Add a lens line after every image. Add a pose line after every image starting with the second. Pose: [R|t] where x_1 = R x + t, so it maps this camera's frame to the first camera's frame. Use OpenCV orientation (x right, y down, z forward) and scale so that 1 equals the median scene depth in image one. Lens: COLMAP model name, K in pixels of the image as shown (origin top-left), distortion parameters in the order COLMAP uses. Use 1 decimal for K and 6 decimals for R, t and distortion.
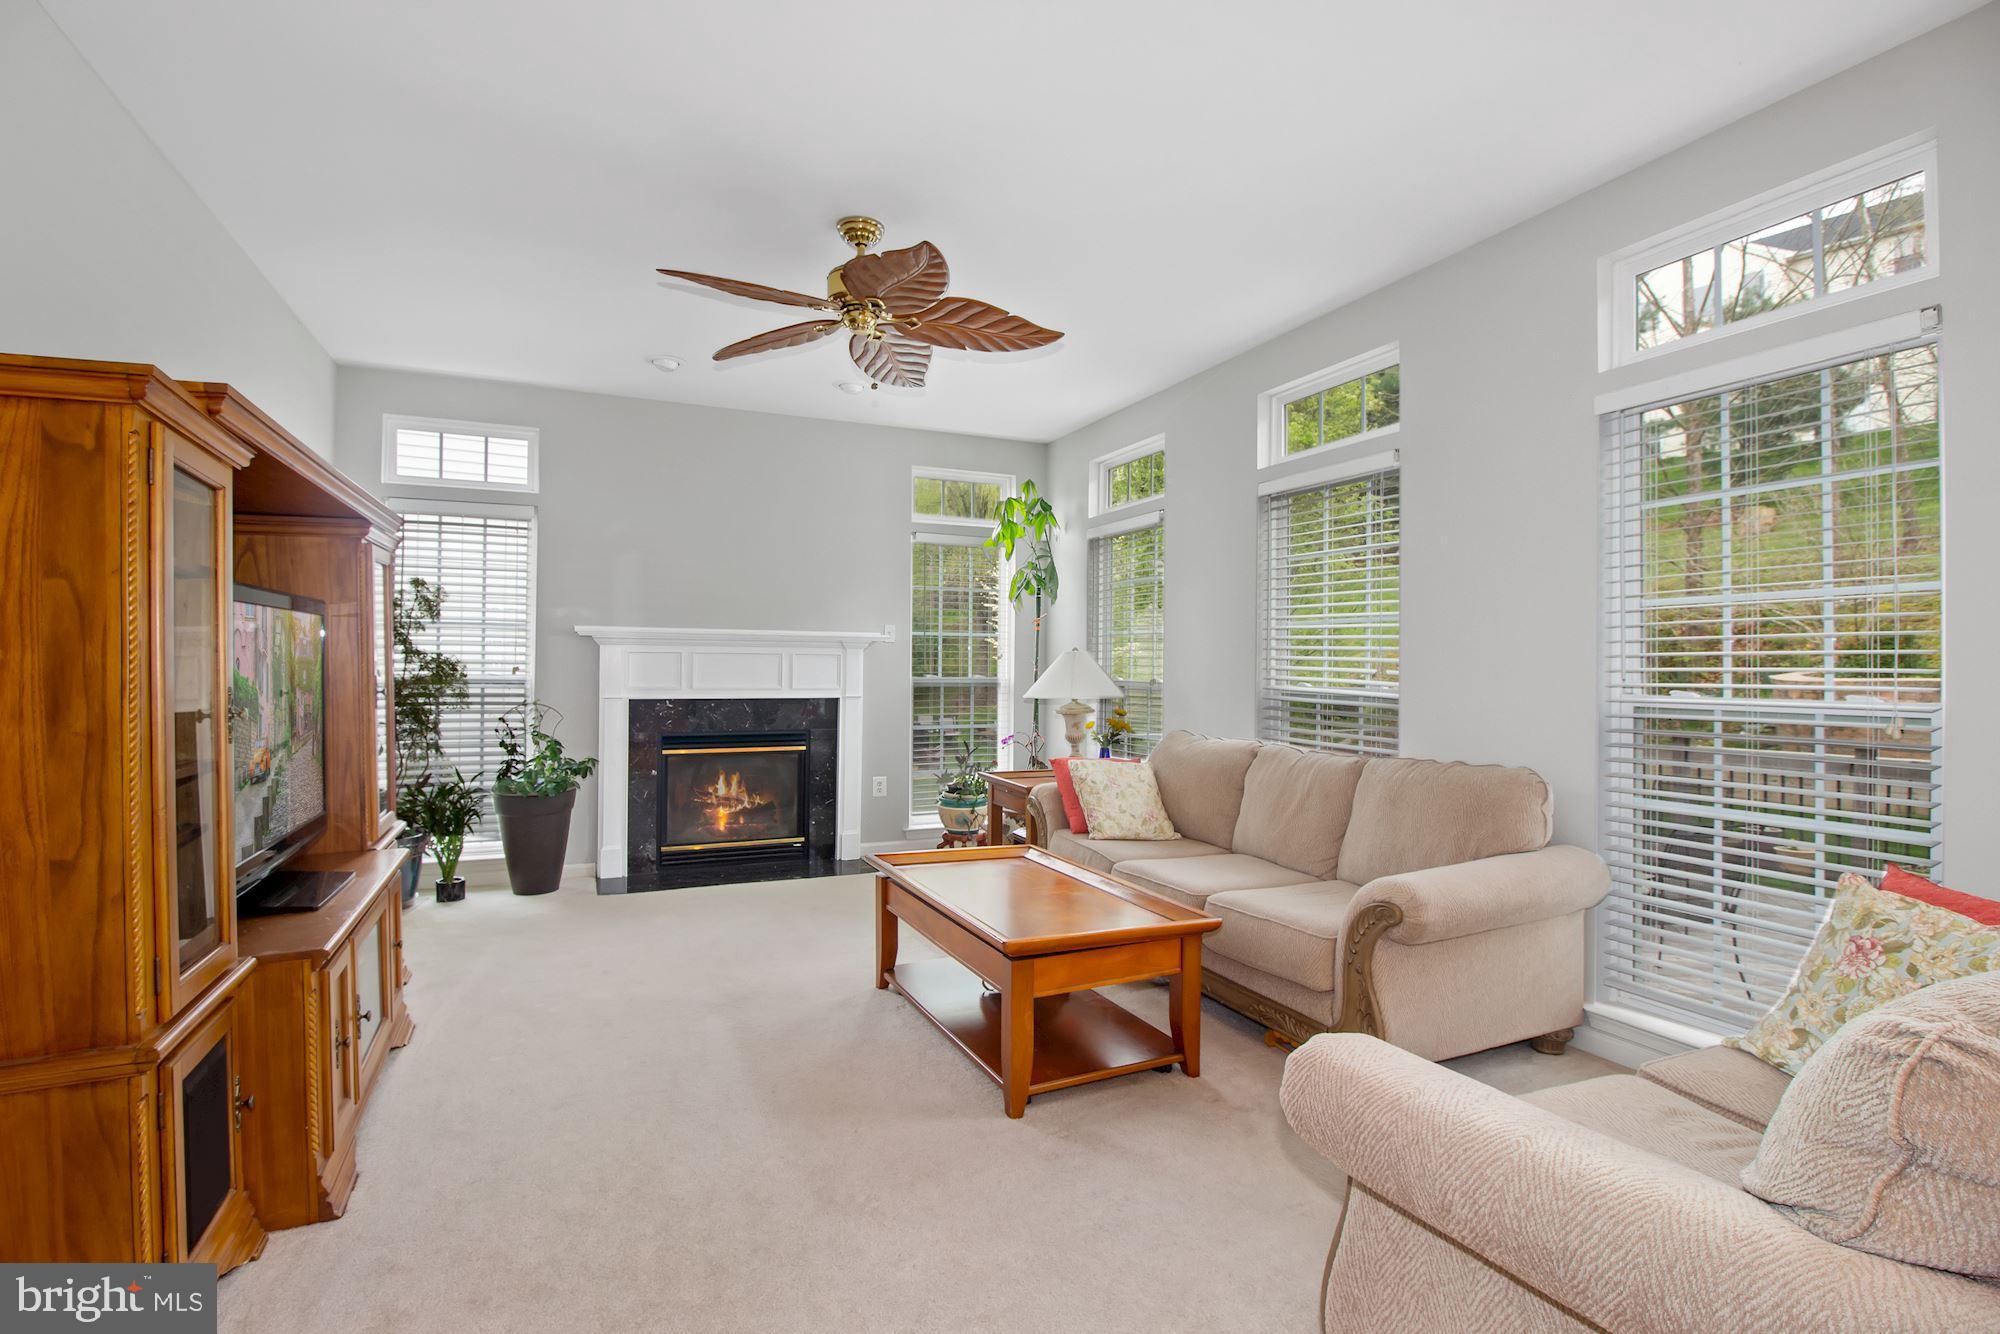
lens RADIAL K [[924.9, 0, 1001.9], [0, 924.9, 645.0], [0, 0, 1]] dist [0.006321, 0.000739]
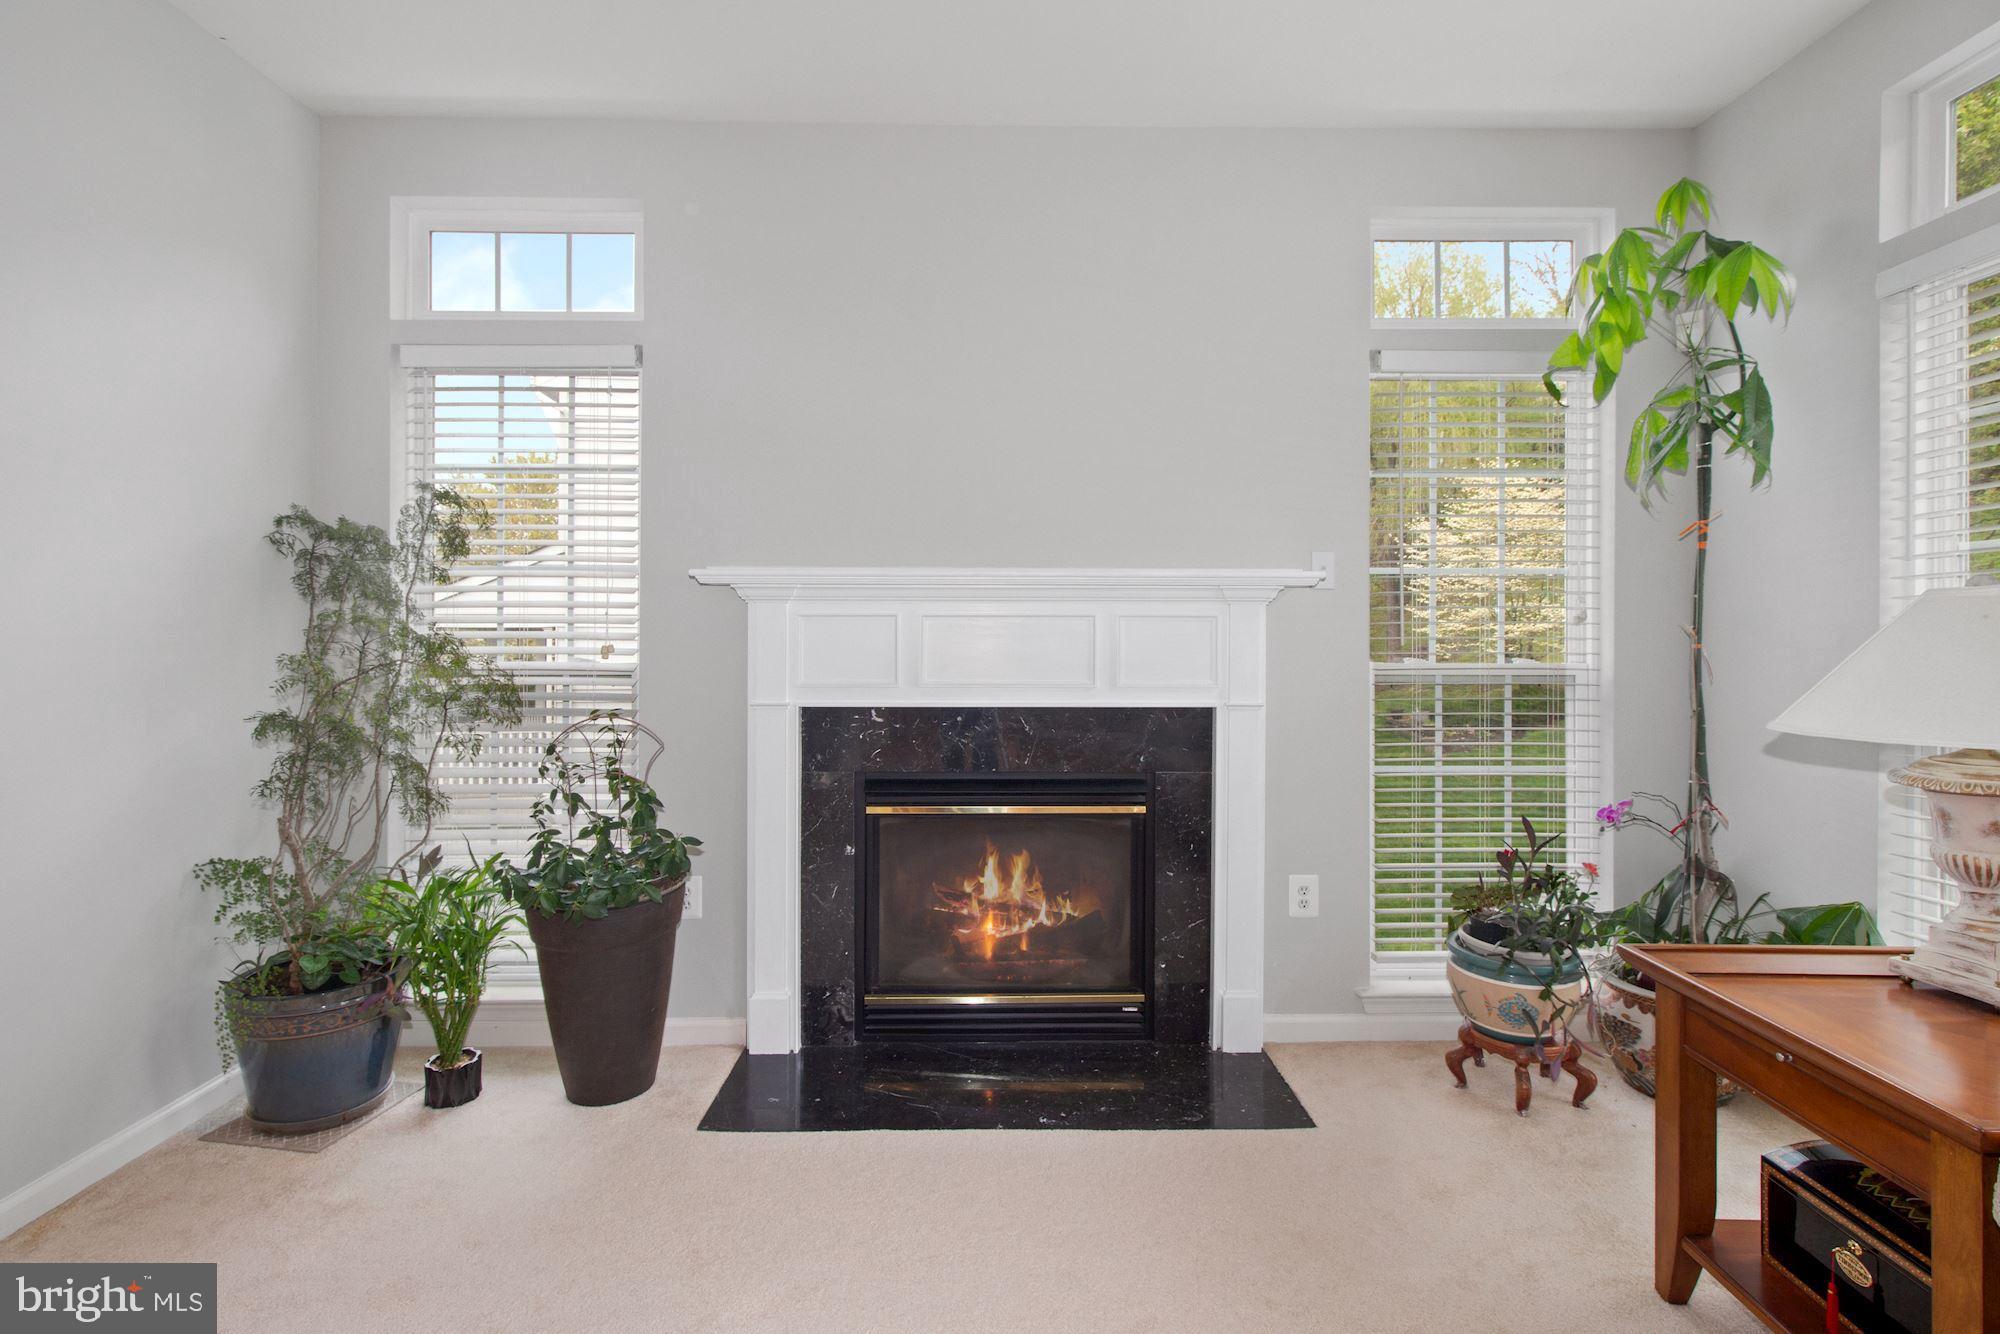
lens RADIAL K [[924.9, 0, 1001.9], [0, 924.9, 645.0], [0, 0, 1]] dist [0.006321, 0.000739]
pose [[0.918336, -0.004312, -0.395778, -0.095877], [0.014695, 0.999623, 0.023206, 0.013695], [0.395529, -0.027127, 0.918053, 0.568959]]
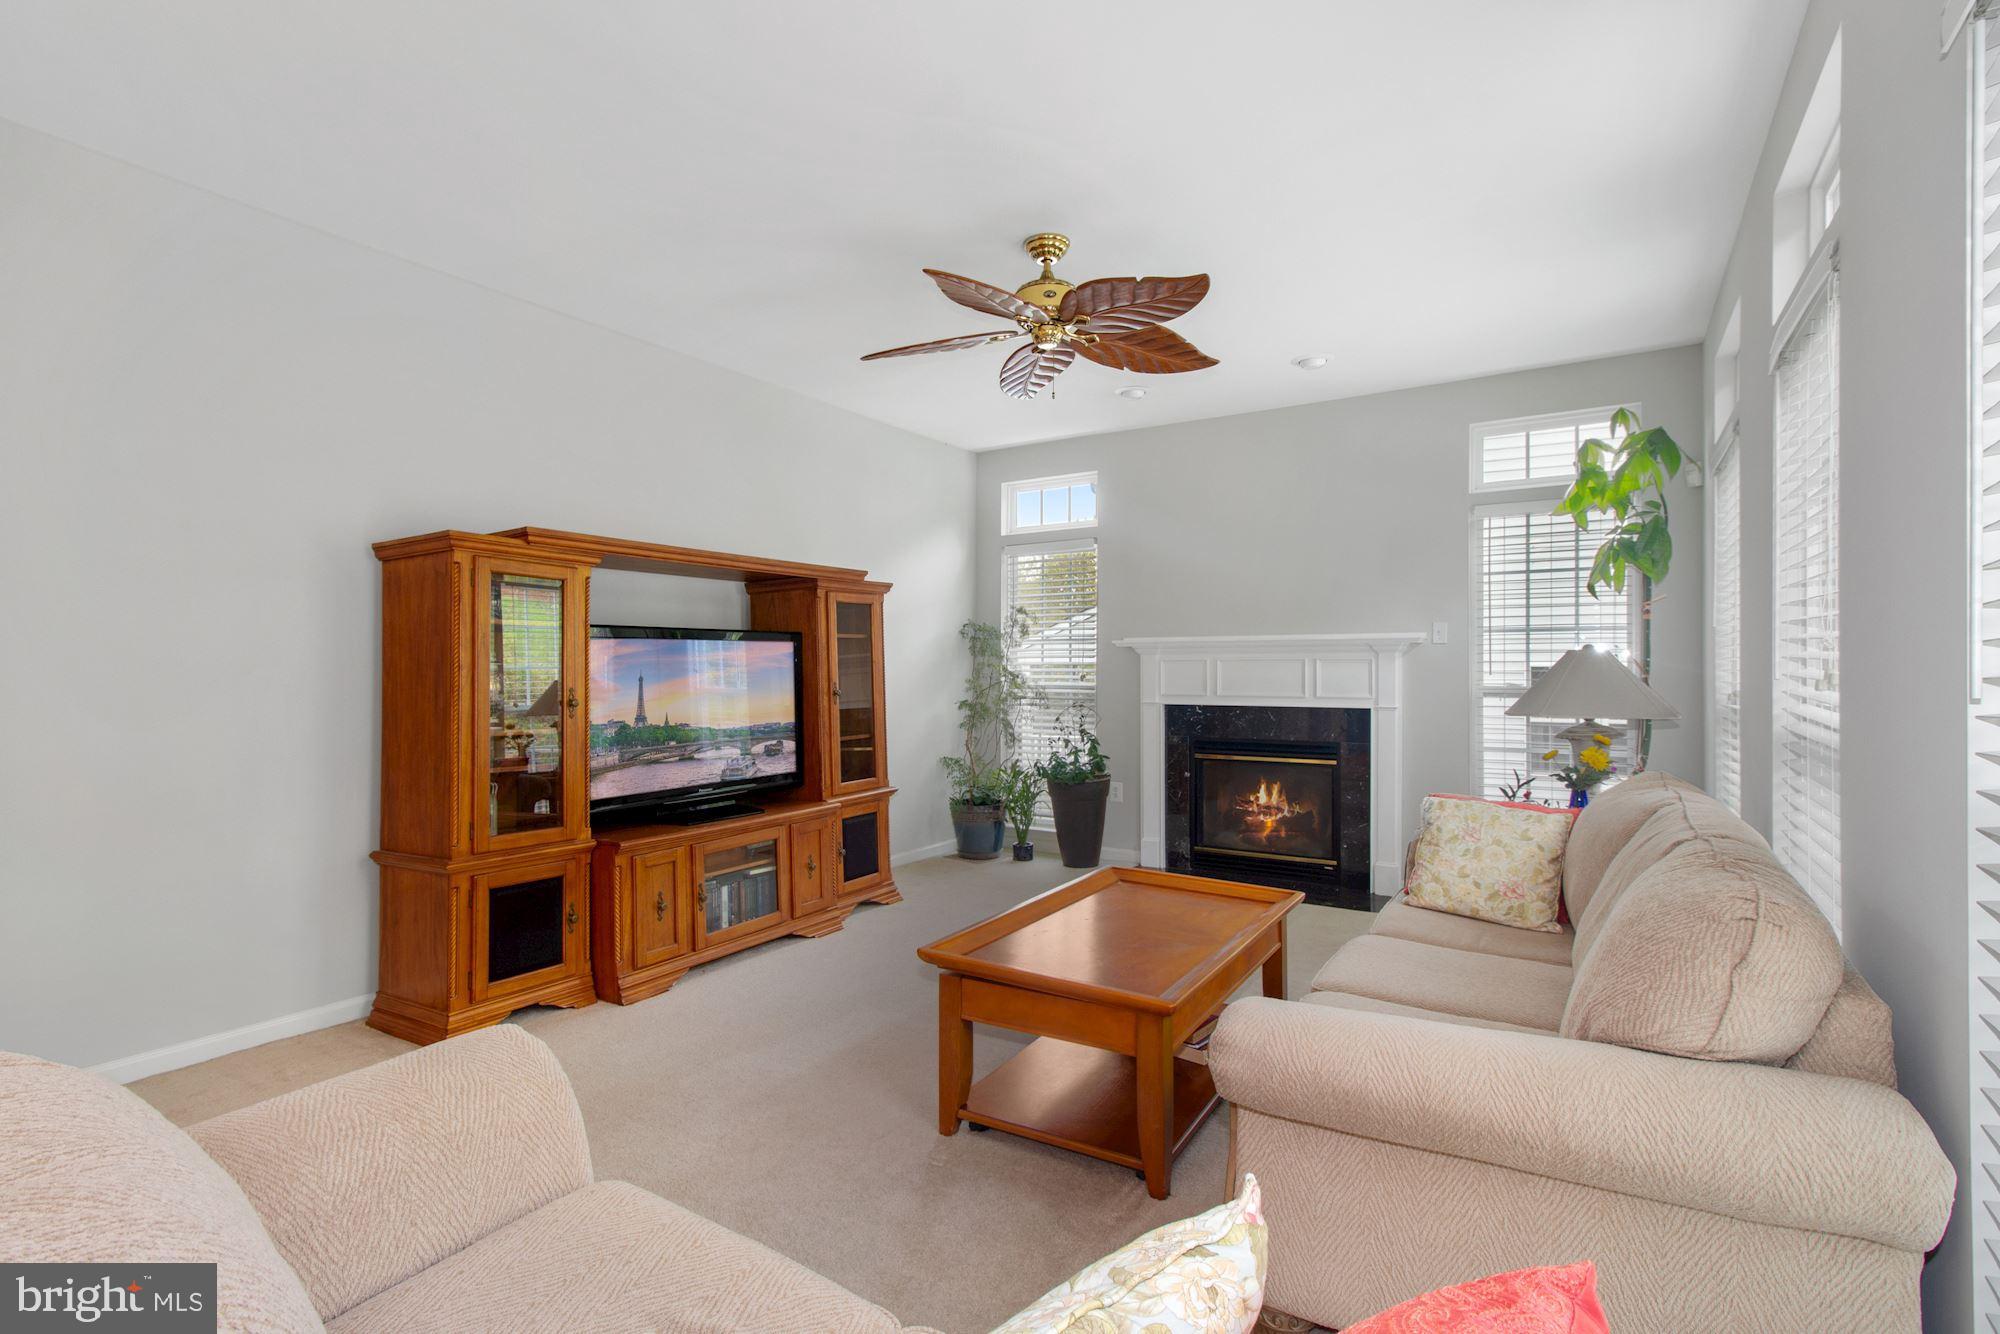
lens RADIAL K [[939.2, 0, 1009.9], [0, 939.2, 641.9], [0, 0, 1]] dist [0.002031, 0.000121]
pose [[0.565027, -0.033030, -0.824411, 0.398459], [0.022906, 0.999441, -0.024344, 0.008314], [0.824755, -0.005129, 0.565467, 0.230602]]
